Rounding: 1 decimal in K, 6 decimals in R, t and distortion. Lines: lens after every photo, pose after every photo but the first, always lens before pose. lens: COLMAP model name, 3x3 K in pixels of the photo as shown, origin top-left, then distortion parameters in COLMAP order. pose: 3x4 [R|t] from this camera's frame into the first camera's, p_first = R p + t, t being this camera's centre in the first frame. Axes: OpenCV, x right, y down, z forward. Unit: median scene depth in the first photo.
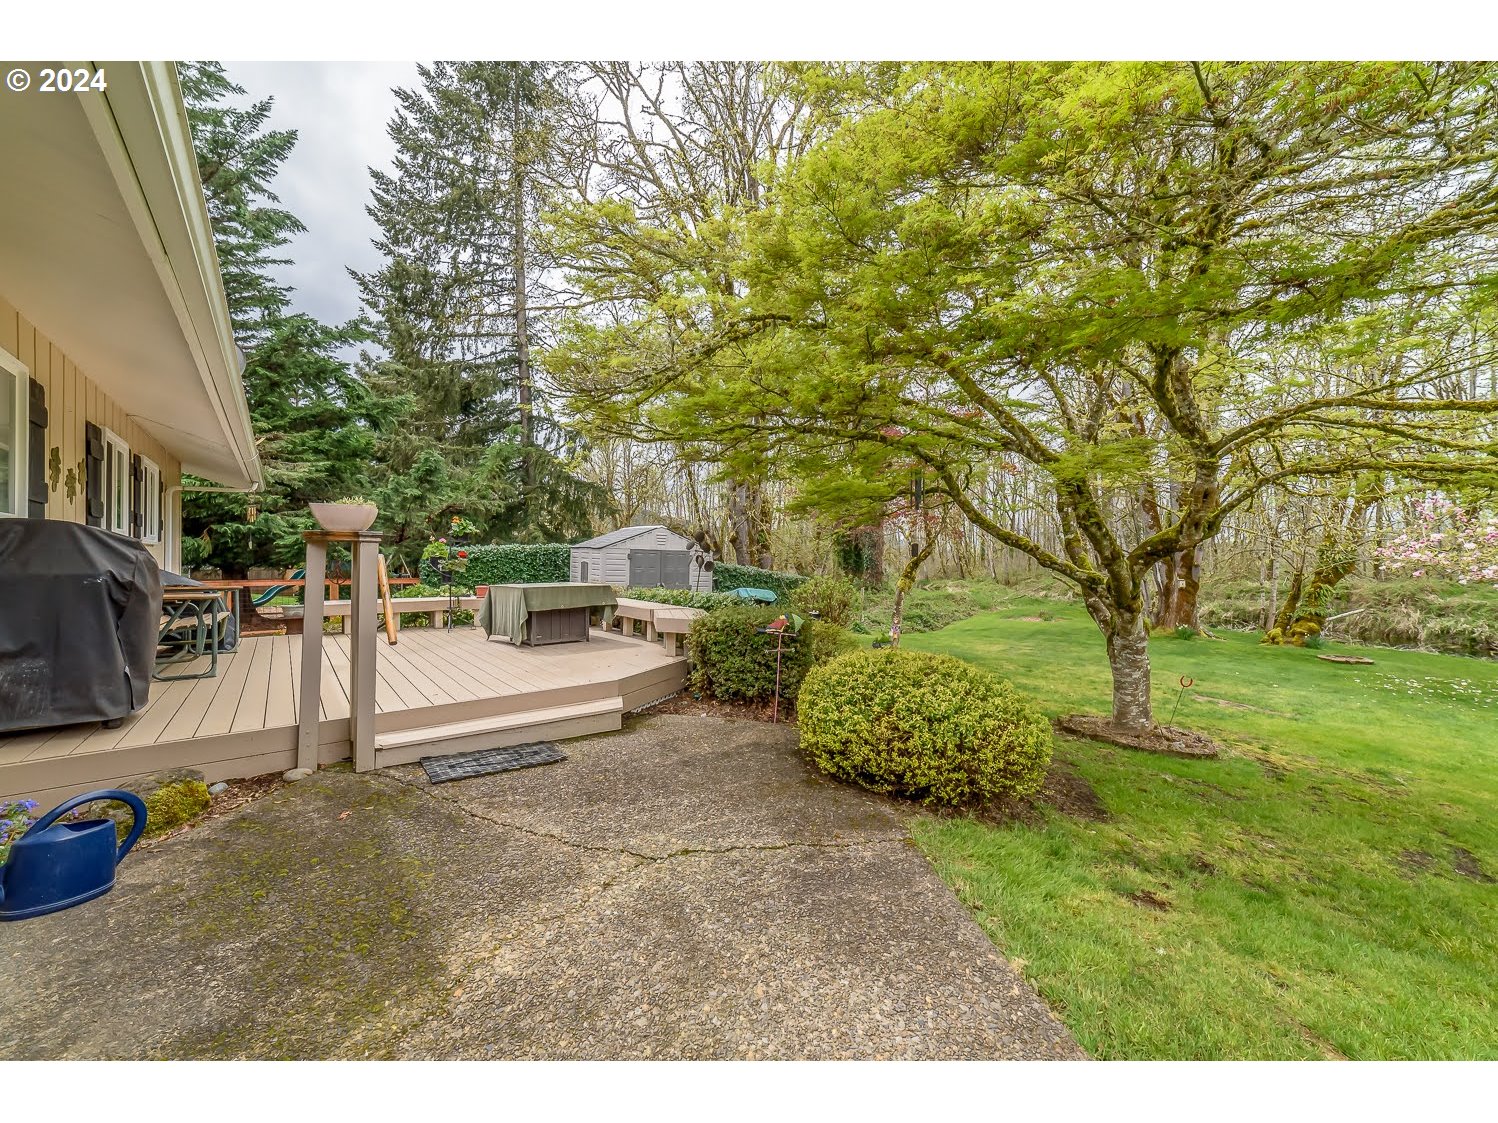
lens RADIAL K [[573.6, 0, 745.1], [0, 573.6, 558.0], [0, 0, 1]] dist [-0.028759, 0.010998]
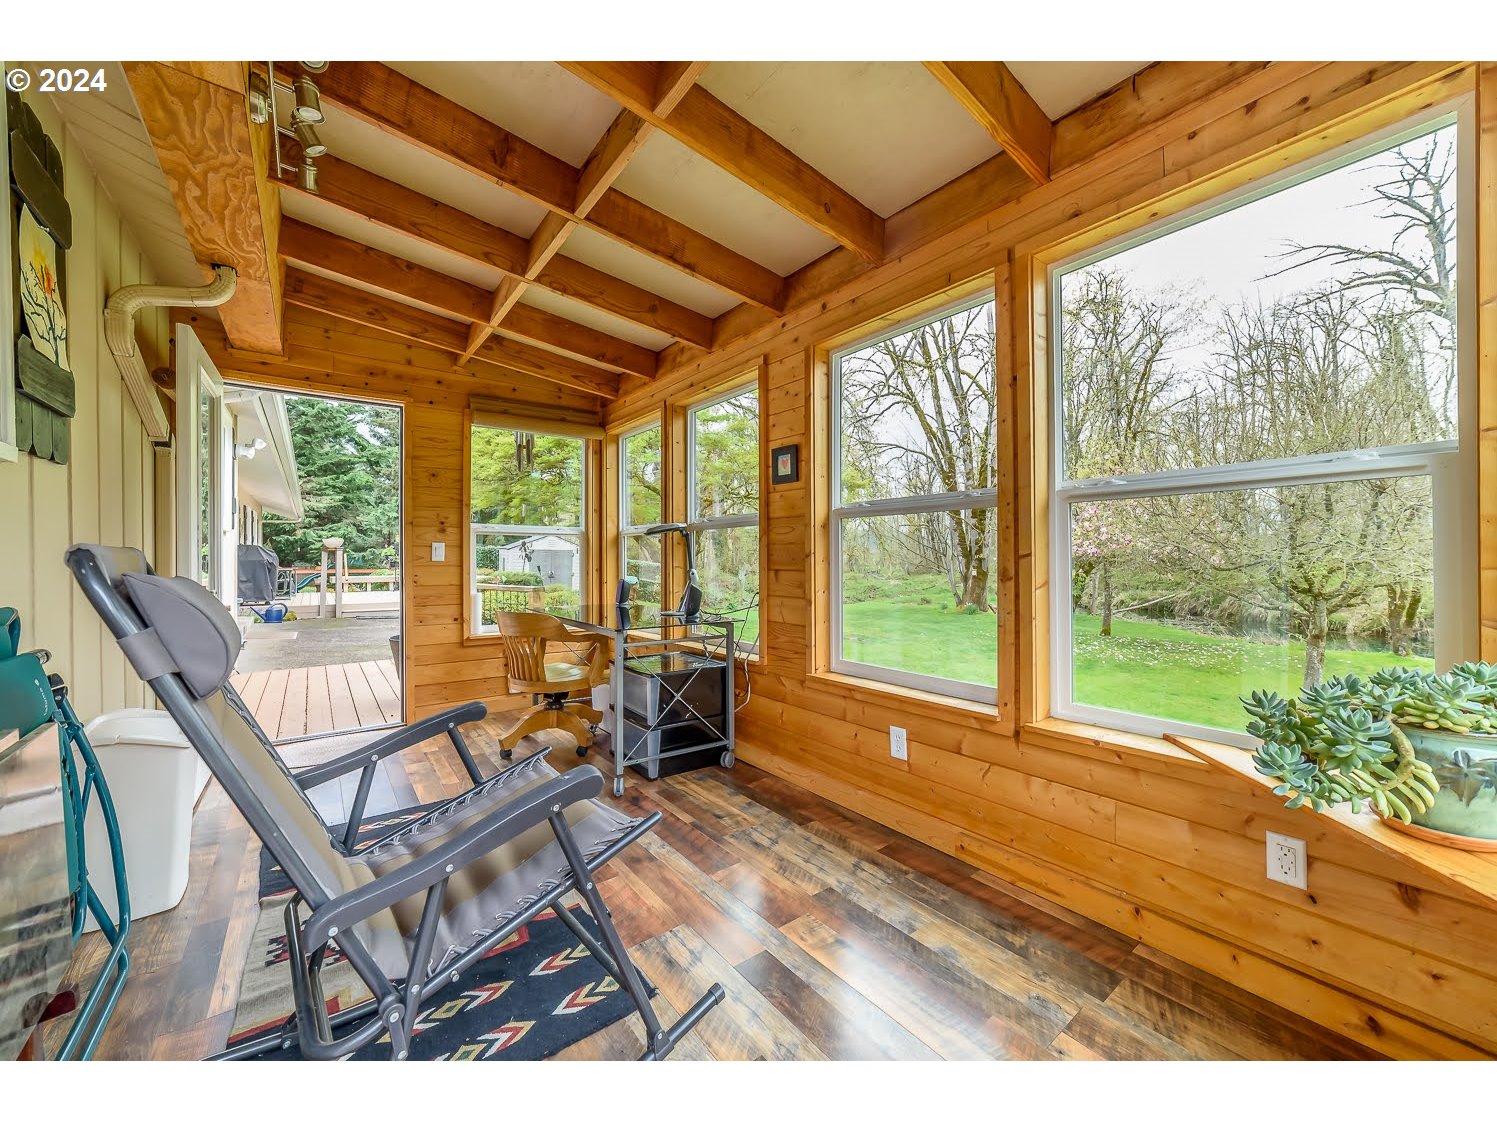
lens RADIAL K [[573.2, 0, 744.6], [0, 573.2, 557.5], [0, 0, 1]] dist [-0.028759, 0.010998]
pose [[0.999415, -0.004347, -0.033925, 0.491015], [0.004500, 0.999980, 0.004435, 0.002929], [0.033905, -0.004585, 0.999415, -0.604742]]
